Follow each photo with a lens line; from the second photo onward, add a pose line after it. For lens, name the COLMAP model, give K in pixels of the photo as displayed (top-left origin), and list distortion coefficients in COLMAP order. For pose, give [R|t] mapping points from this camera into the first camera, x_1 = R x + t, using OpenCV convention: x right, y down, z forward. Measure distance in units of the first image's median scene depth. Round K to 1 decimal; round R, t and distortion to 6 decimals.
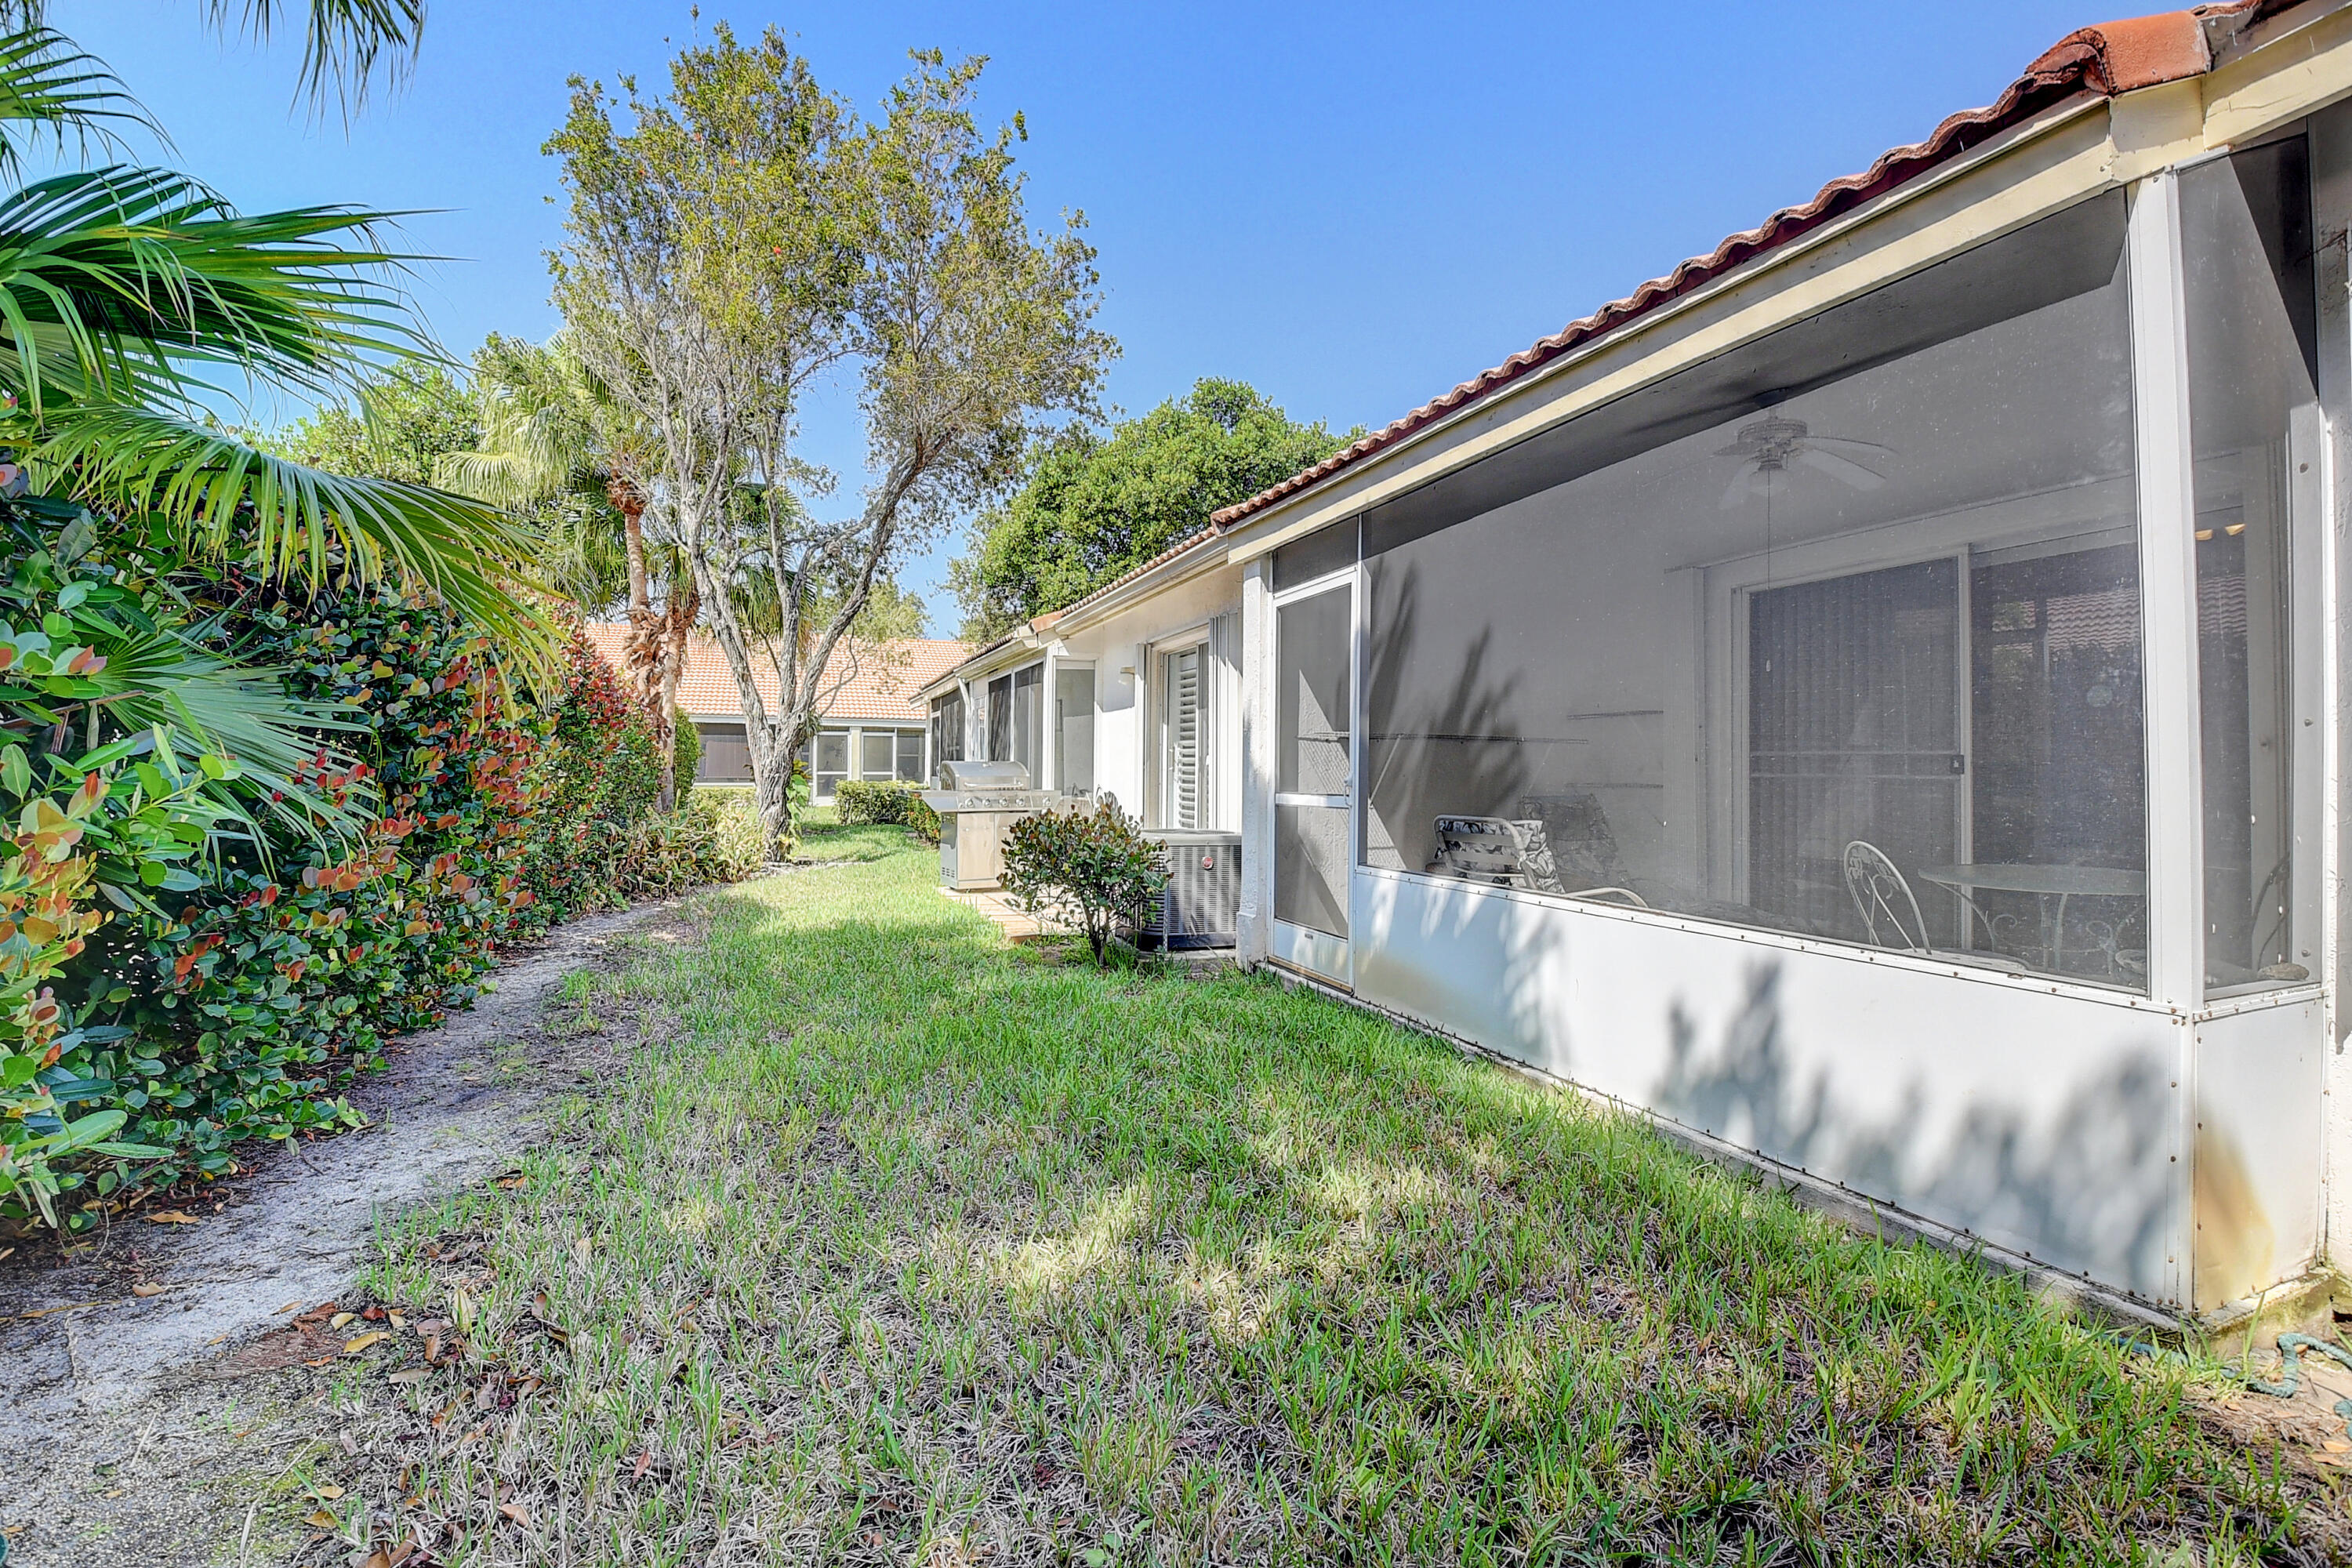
lens RADIAL K [[1032.6, 0, 1168.3], [0, 1032.6, 761.5], [0, 0, 1]] dist [0.011689, -0.023608]
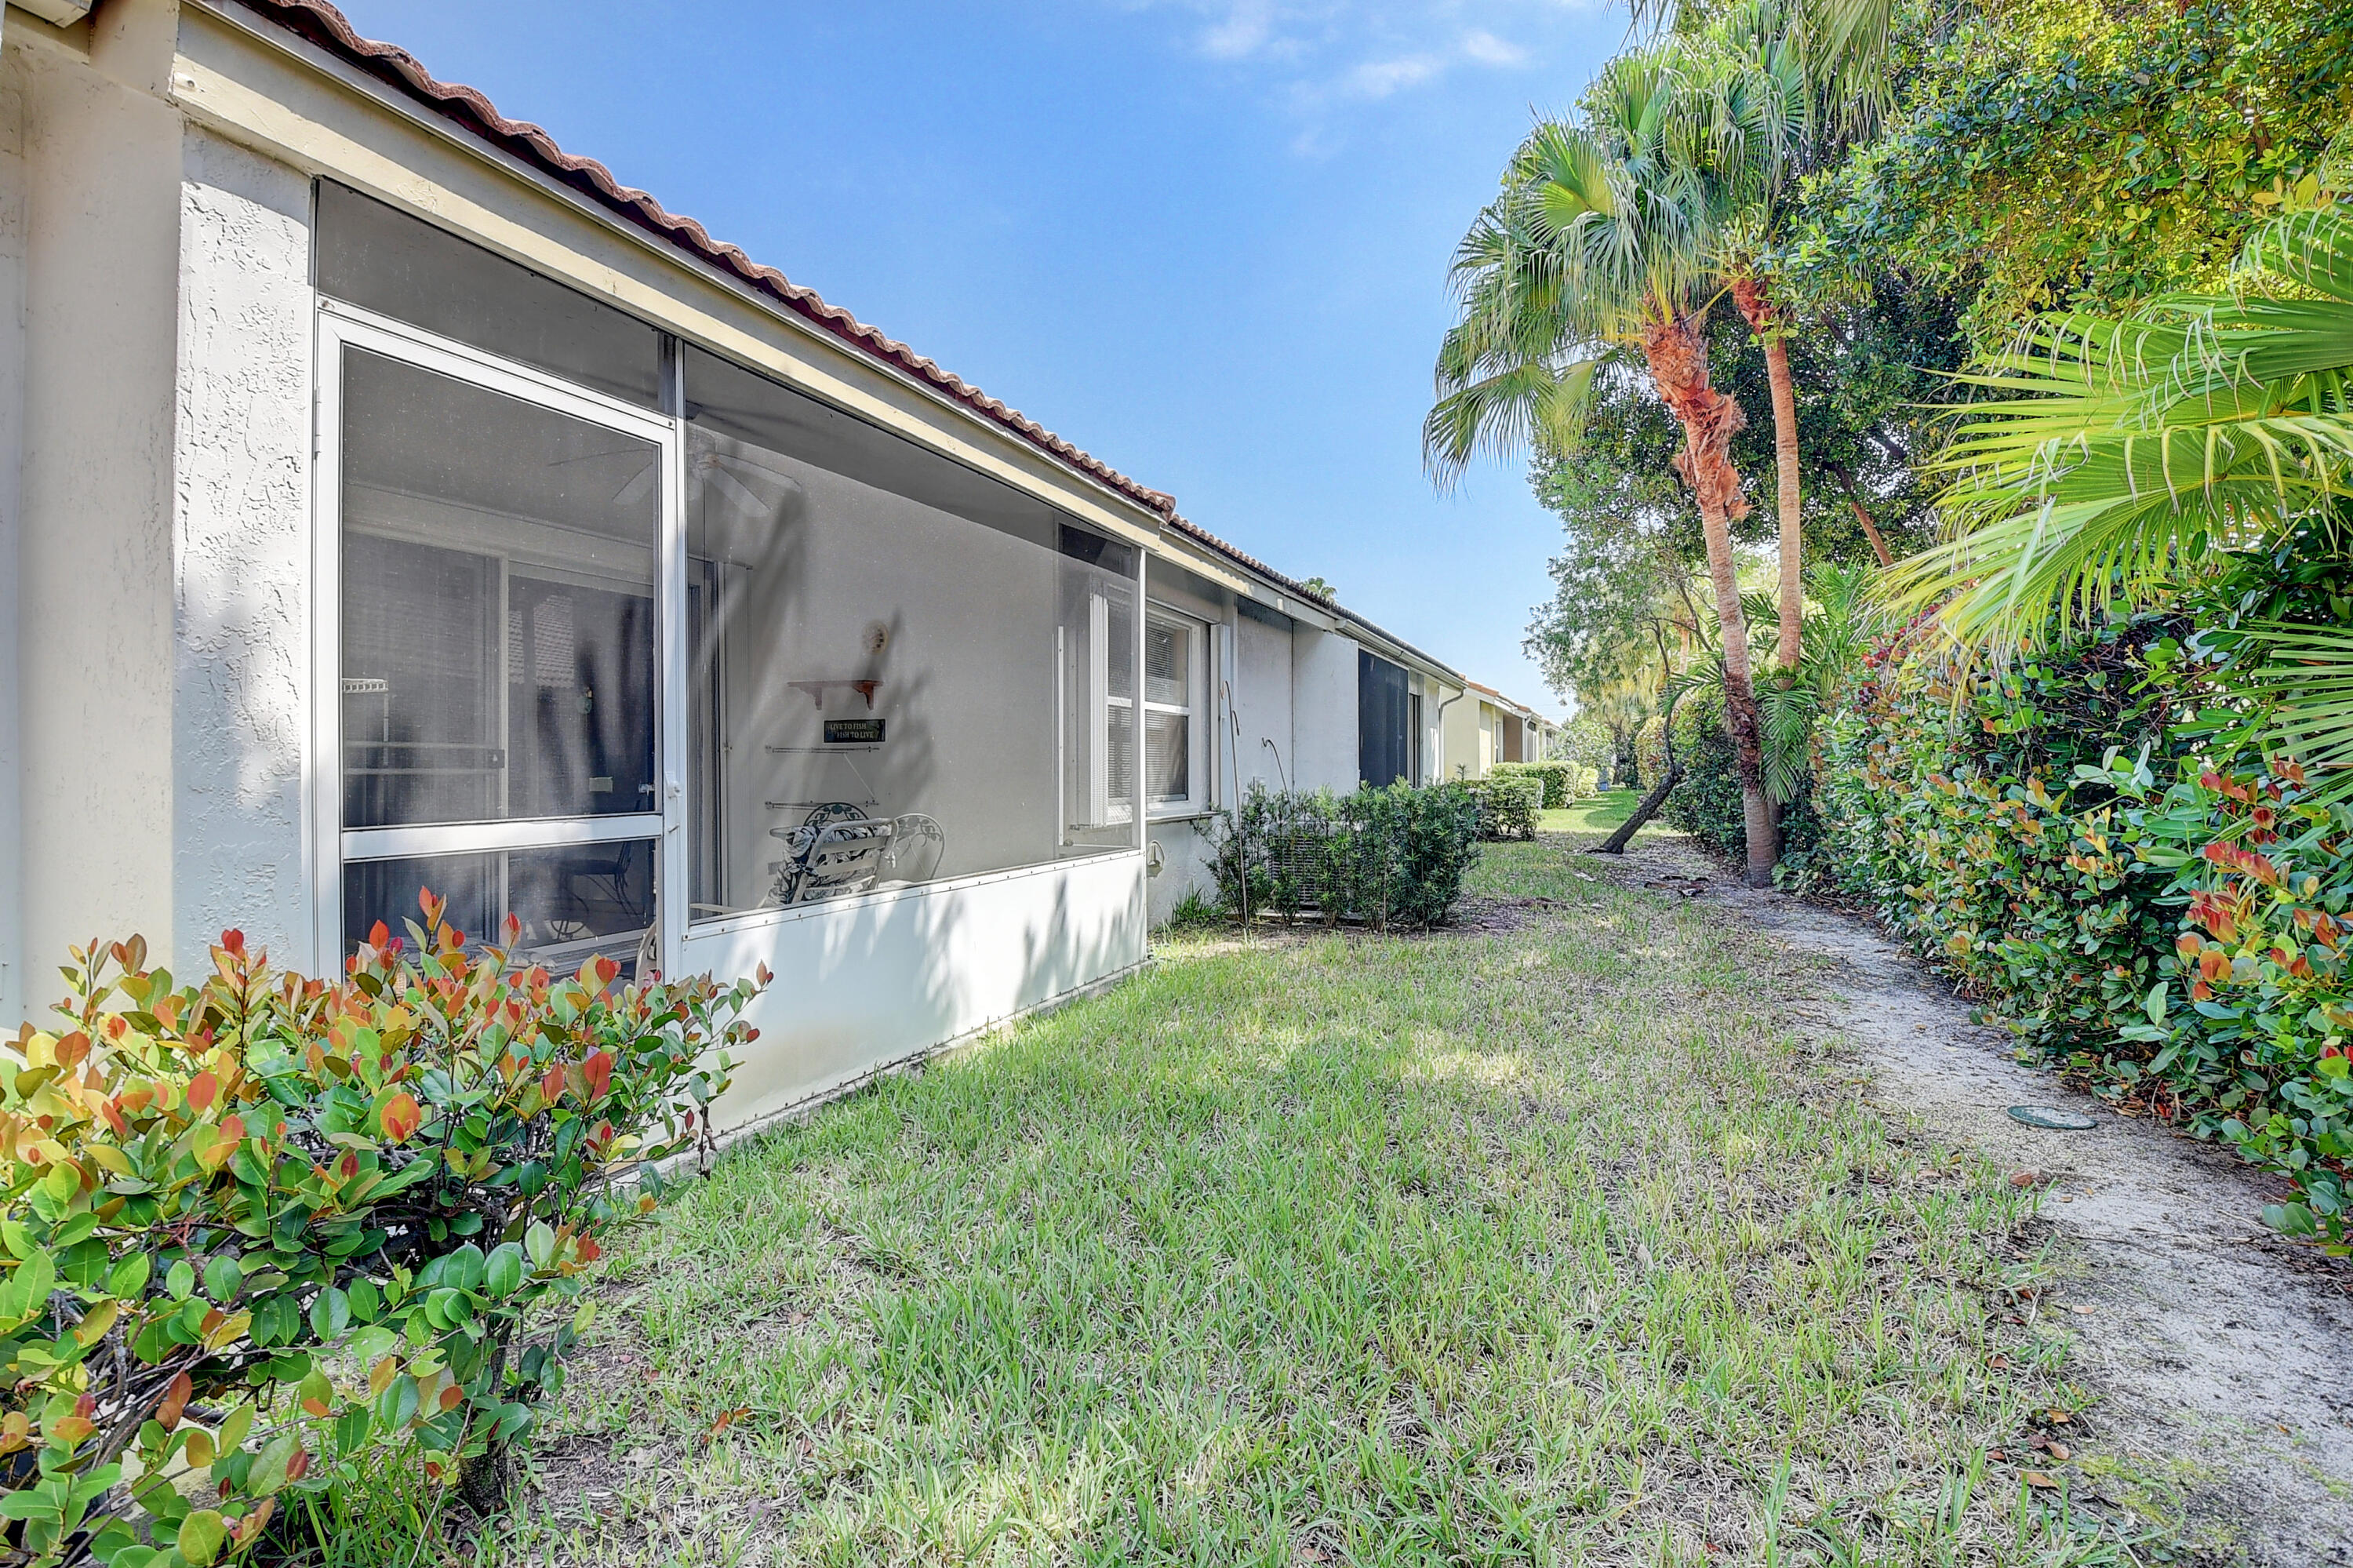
lens RADIAL K [[1033.1, 0, 1168.8], [0, 1033.1, 761.5], [0, 0, 1]] dist [0.011689, -0.023608]
pose [[-0.702686, 0.005027, 0.711482, -0.601549], [-0.010466, 0.999794, -0.017401, 0.021071], [-0.711423, -0.019674, -0.702489, 1.634249]]
